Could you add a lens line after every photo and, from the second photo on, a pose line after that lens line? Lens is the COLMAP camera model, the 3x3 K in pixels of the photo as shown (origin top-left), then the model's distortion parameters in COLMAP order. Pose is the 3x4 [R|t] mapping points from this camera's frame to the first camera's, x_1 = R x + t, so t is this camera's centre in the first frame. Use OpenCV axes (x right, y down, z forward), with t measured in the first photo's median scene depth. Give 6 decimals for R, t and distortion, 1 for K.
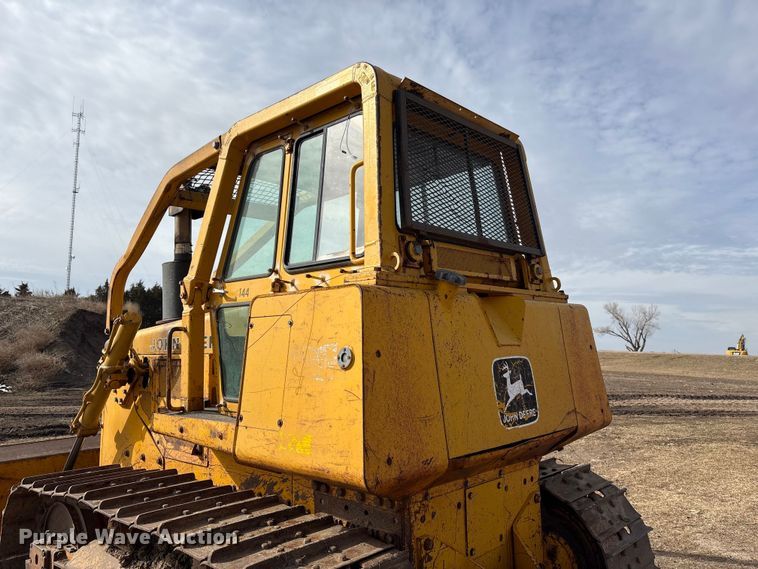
lens RADIAL K [[569.5, 0, 381.0], [0, 569.5, 290.3], [0, 0, 1]] dist [0.033143, -0.009466]
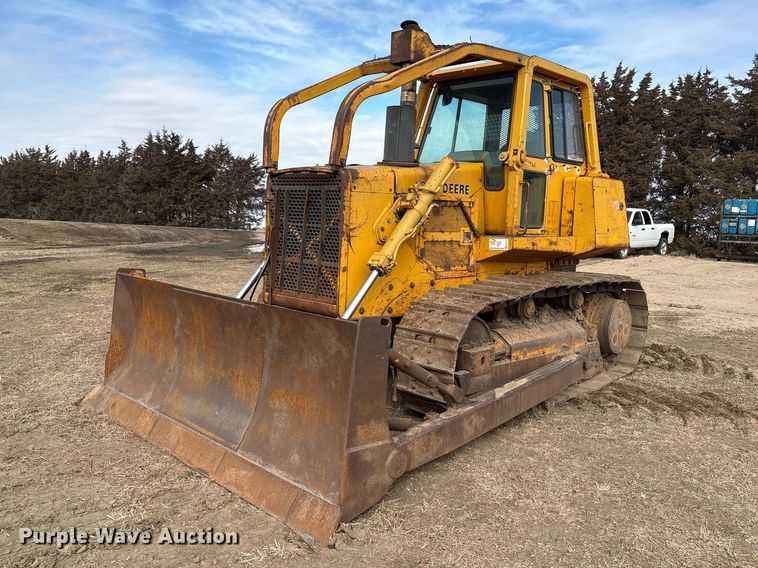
lens RADIAL K [[641.8, 0, 367.2], [0, 641.8, 285.4], [0, 0, 1]] dist [0.011411, -0.004723]
pose [[0.038943, -0.093119, 0.994893, -2.447469], [-0.129309, 0.986807, 0.097423, 0.262912], [-0.990839, -0.132442, 0.026389, 1.541709]]
